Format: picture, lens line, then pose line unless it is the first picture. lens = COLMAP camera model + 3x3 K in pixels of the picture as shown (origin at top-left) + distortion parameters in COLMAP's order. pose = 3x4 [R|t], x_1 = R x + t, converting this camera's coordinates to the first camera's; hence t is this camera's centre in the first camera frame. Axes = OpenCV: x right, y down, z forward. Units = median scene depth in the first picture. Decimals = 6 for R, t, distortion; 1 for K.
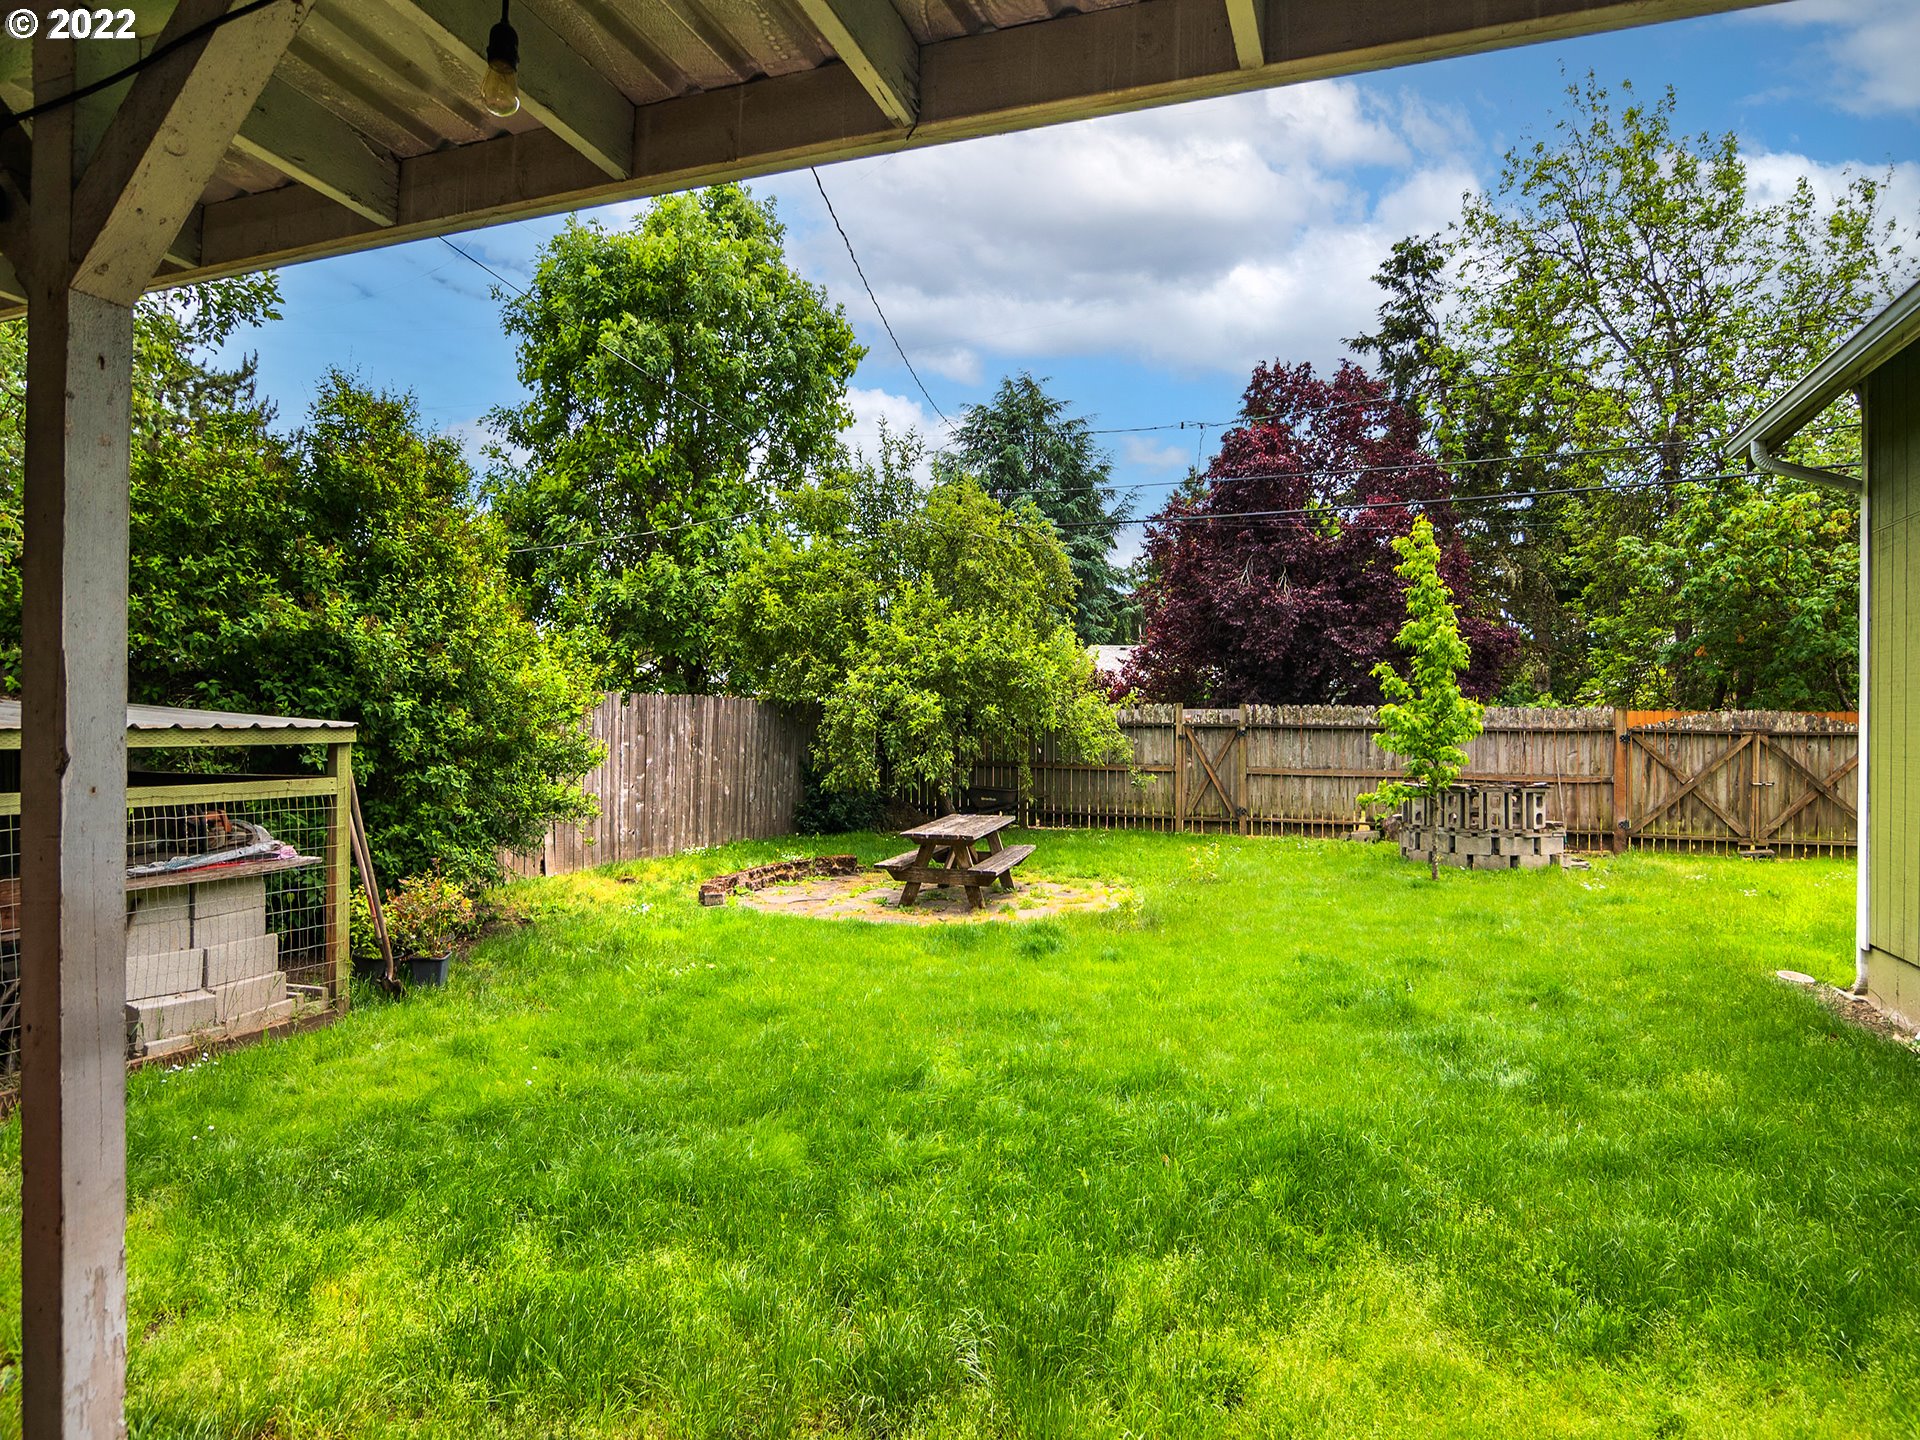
lens RADIAL K [[1131.6, 0, 963.2], [0, 1131.6, 751.3], [0, 0, 1]] dist [0.000350, 0.003452]
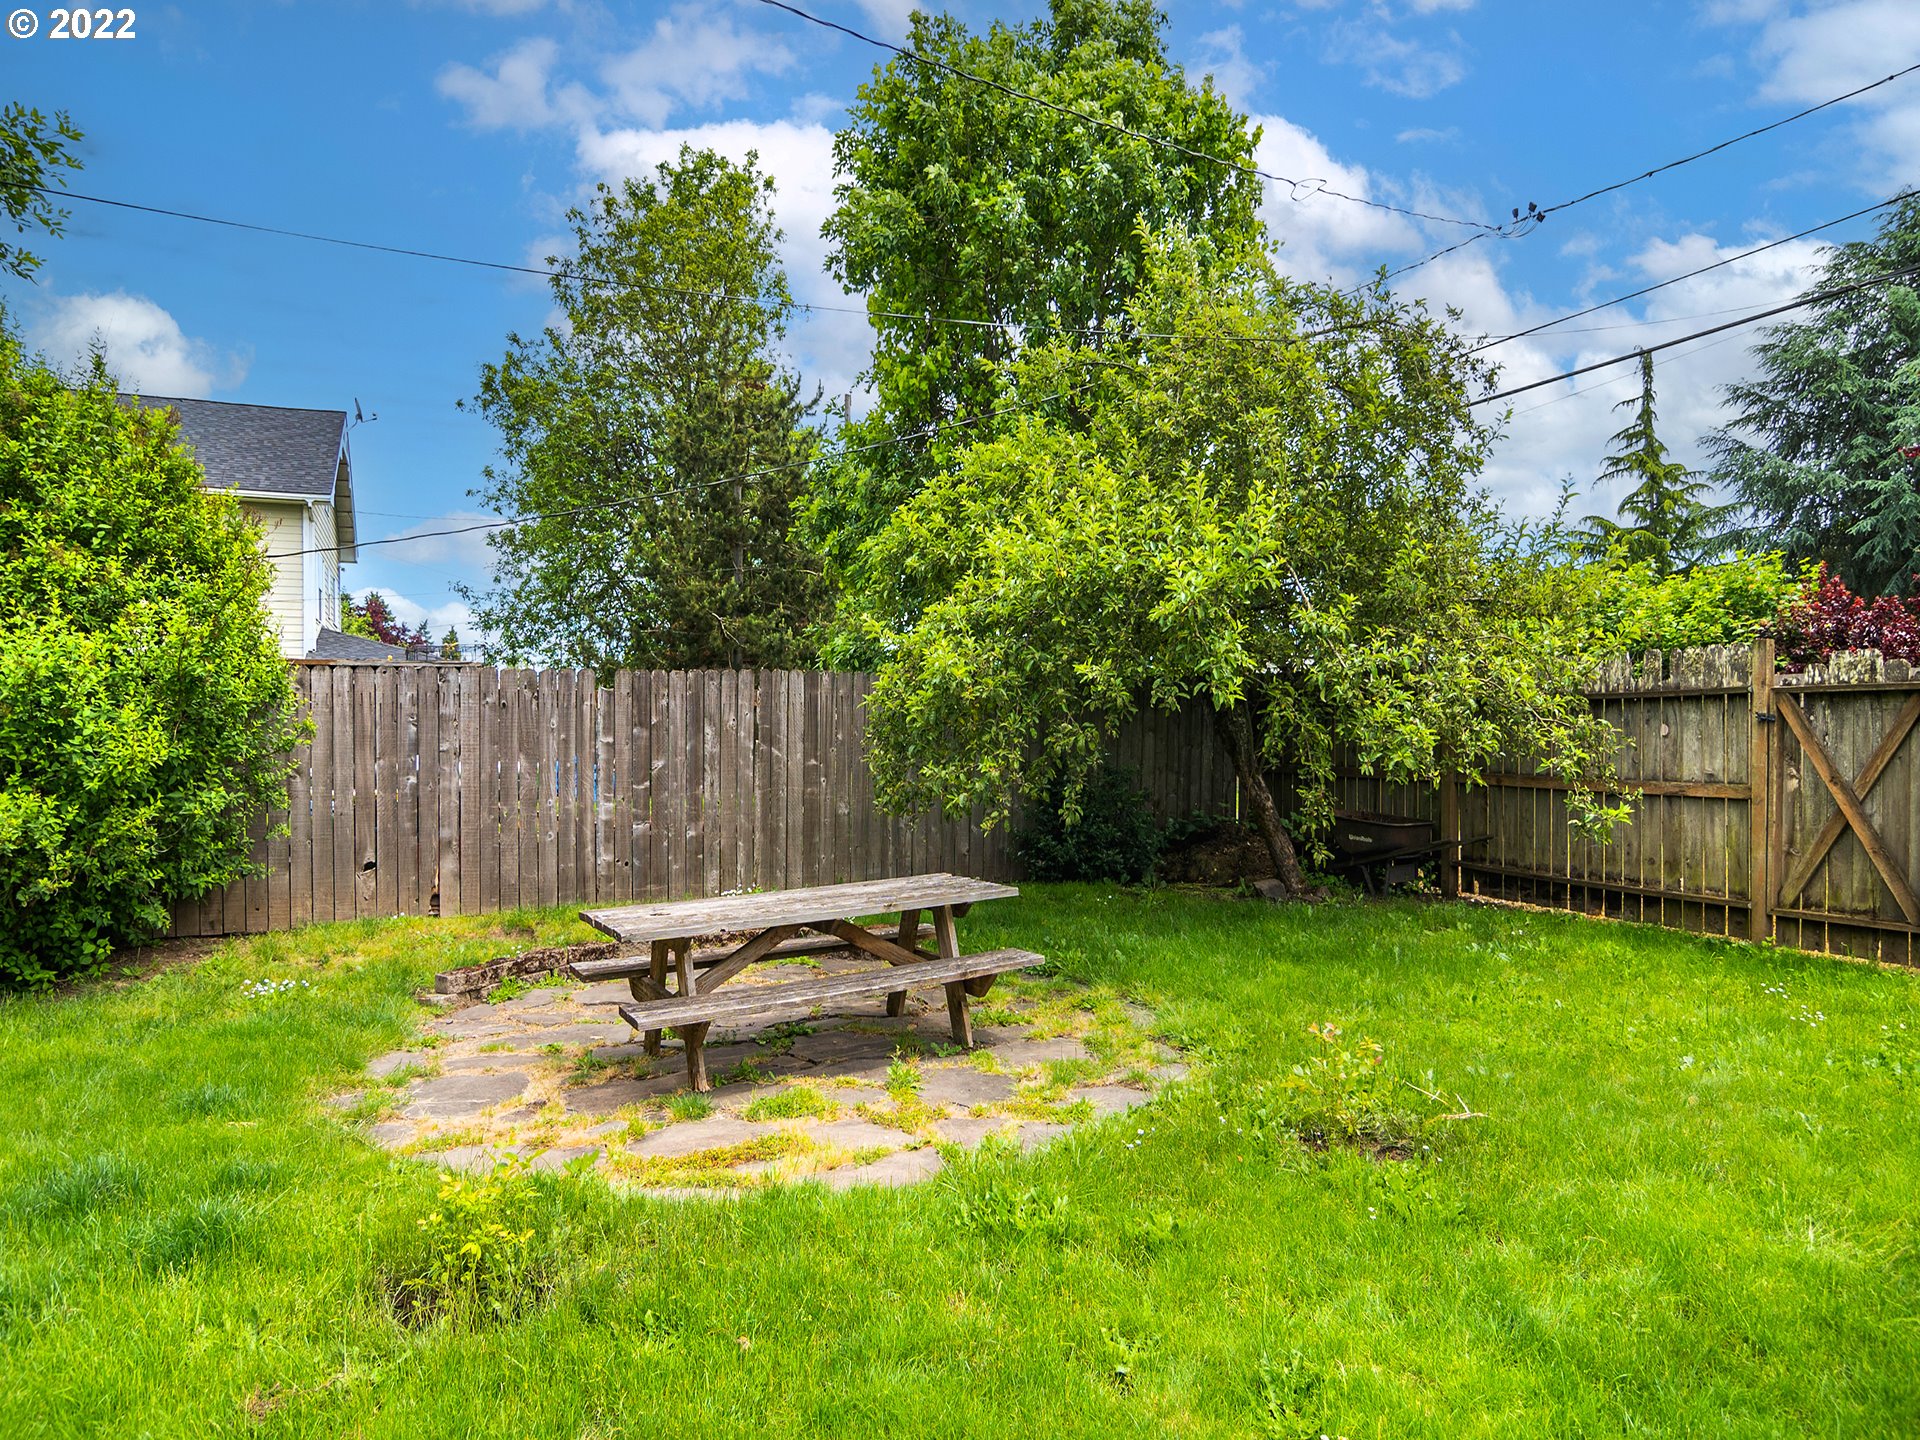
lens RADIAL K [[1131.6, 0, 963.2], [0, 1131.6, 751.3], [0, 0, 1]] dist [0.000350, 0.003452]
pose [[0.700057, 0.001566, -0.714085, 0.282171], [-0.001457, 0.999999, 0.000765, -0.000336], [0.714085, 0.000505, 0.700059, 0.483052]]
